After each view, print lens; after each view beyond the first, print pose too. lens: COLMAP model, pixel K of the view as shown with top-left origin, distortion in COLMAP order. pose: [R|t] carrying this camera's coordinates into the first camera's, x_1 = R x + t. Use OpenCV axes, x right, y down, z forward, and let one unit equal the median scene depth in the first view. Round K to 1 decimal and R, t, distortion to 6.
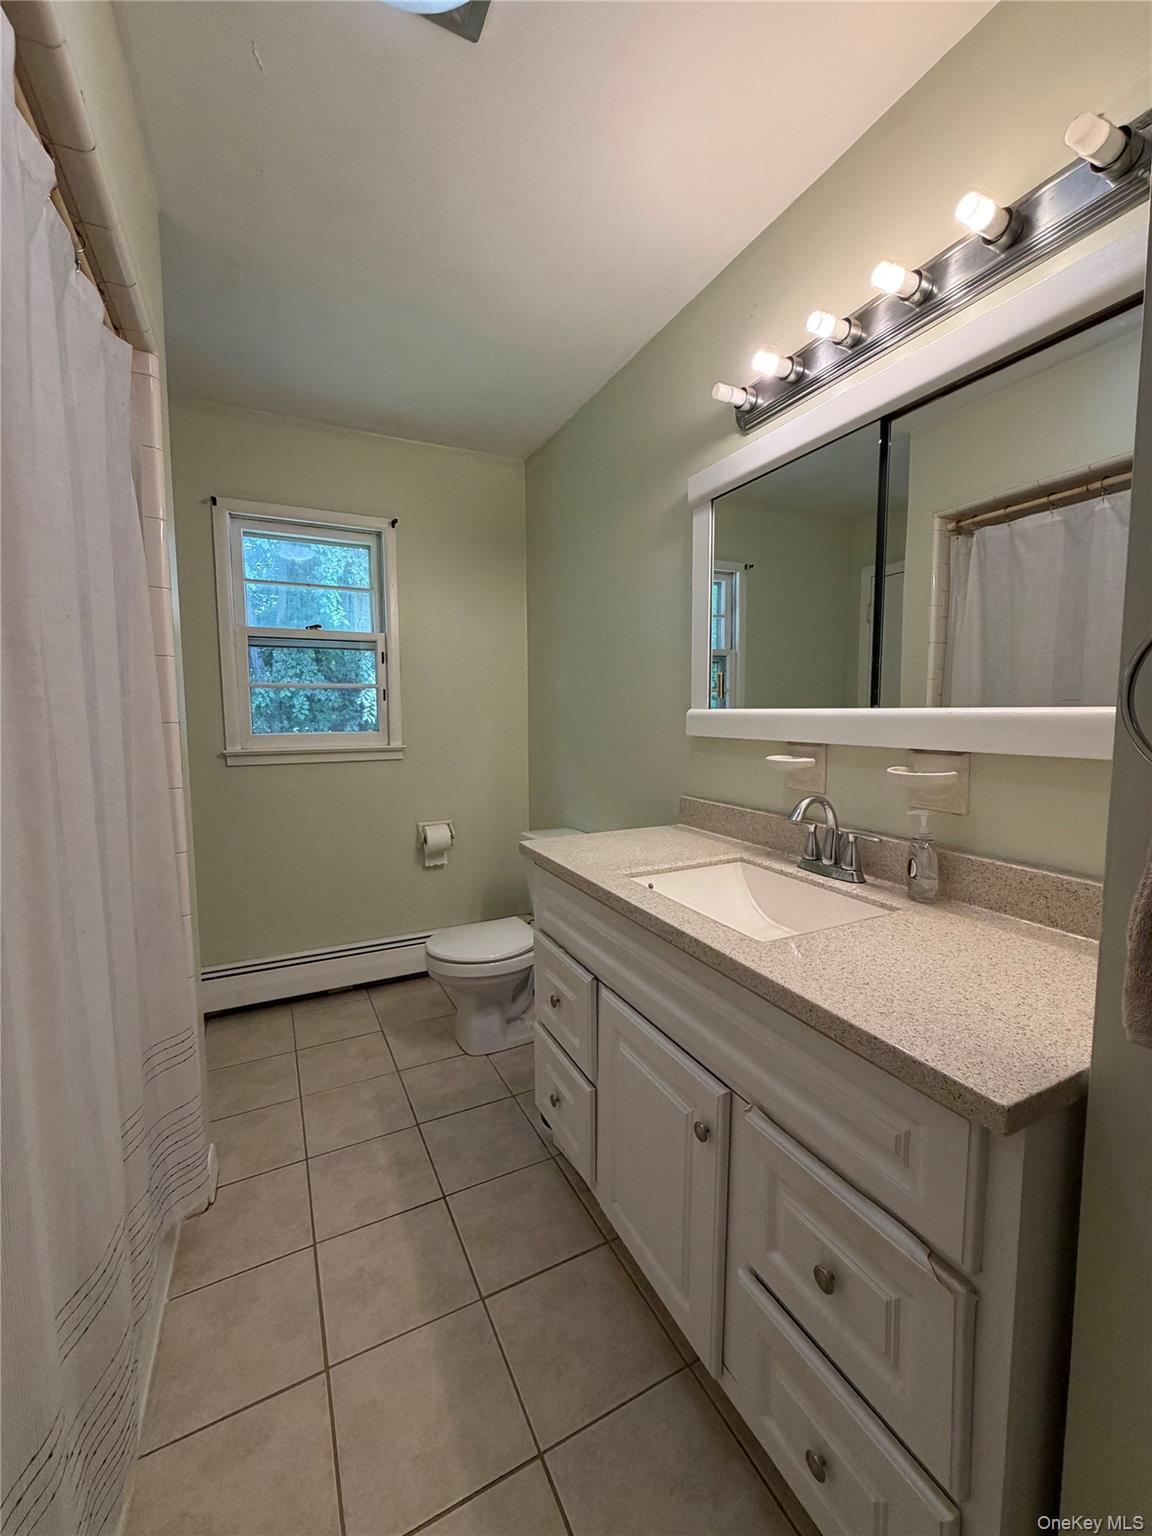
lens RADIAL K [[613.1, 0, 580.1], [0, 613.1, 765.5], [0, 0, 1]] dist [-0.000731, 0.000282]
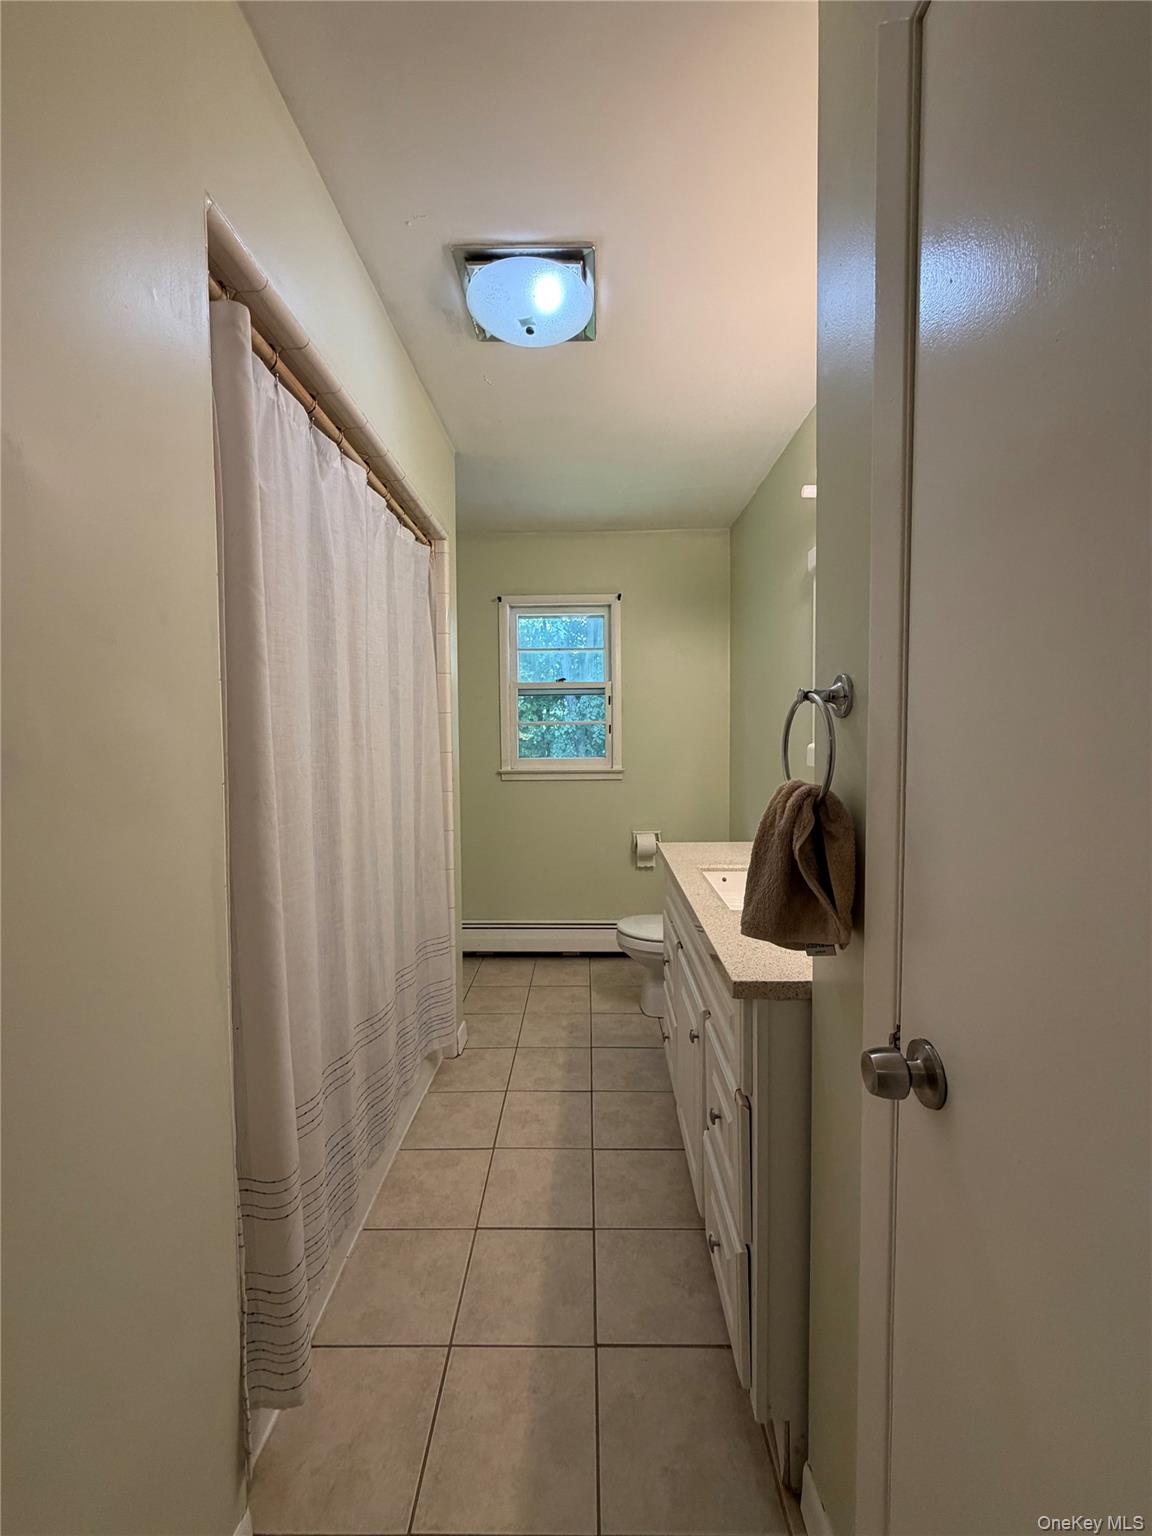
lens RADIAL K [[613.1, 0, 577.6], [0, 613.1, 766.0], [0, 0, 1]] dist [-0.000731, 0.000282]
pose [[0.882934, 0.018793, -0.469120, 0.272108], [-0.036044, 0.998963, -0.027821, 0.000531], [0.468111, 0.041473, 0.882696, -0.195686]]
